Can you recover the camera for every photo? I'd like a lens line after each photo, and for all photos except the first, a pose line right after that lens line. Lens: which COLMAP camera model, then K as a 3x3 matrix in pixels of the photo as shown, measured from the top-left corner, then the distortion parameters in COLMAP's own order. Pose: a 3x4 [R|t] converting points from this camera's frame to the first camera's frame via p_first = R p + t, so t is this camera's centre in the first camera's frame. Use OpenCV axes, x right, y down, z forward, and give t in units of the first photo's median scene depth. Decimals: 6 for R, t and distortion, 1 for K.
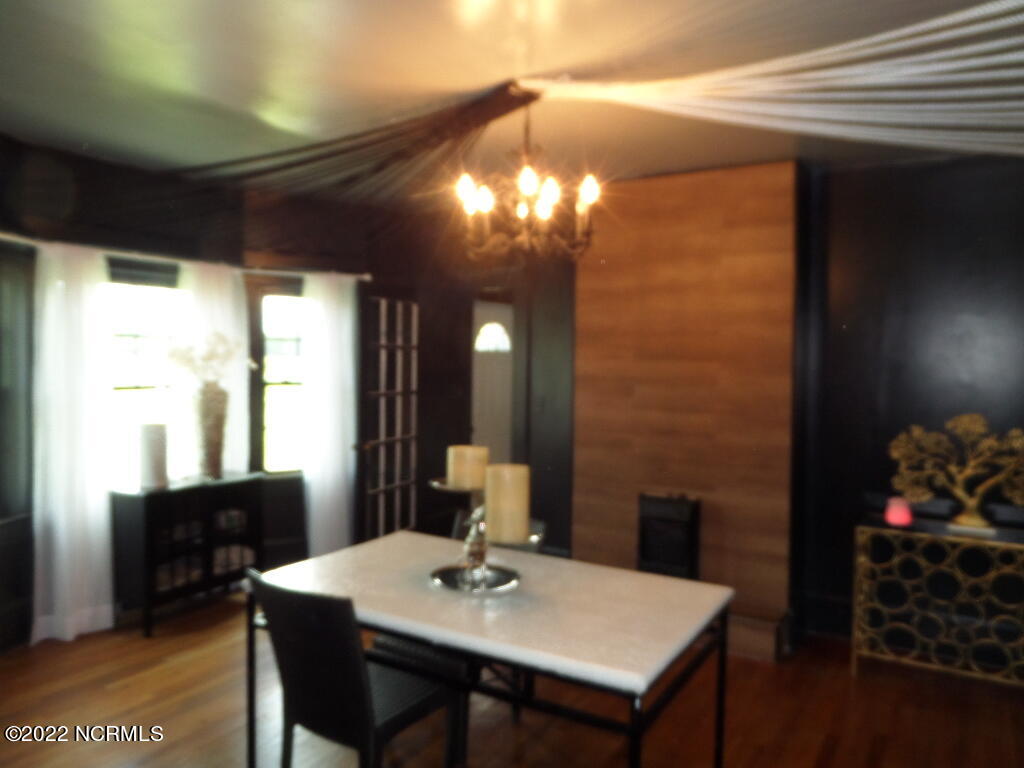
lens RADIAL K [[751.3, 0, 506.5], [0, 751.3, 384.2], [0, 0, 1]] dist [0.000626, -0.004779]
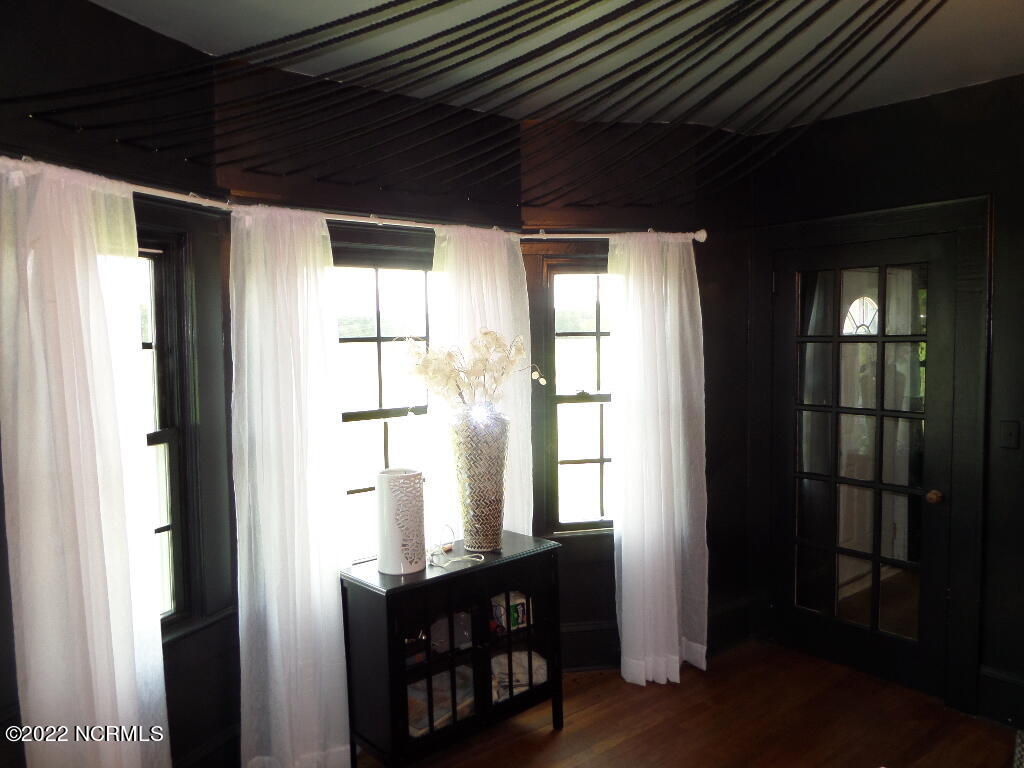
lens RADIAL K [[751.3, 0, 514.6], [0, 751.3, 382.3], [0, 0, 1]] dist [0.000626, -0.004779]
pose [[0.940046, -0.012854, -0.340807, -0.138908], [0.018897, 0.999717, 0.014420, -0.032718], [0.340525, -0.019996, 0.940023, 0.386721]]
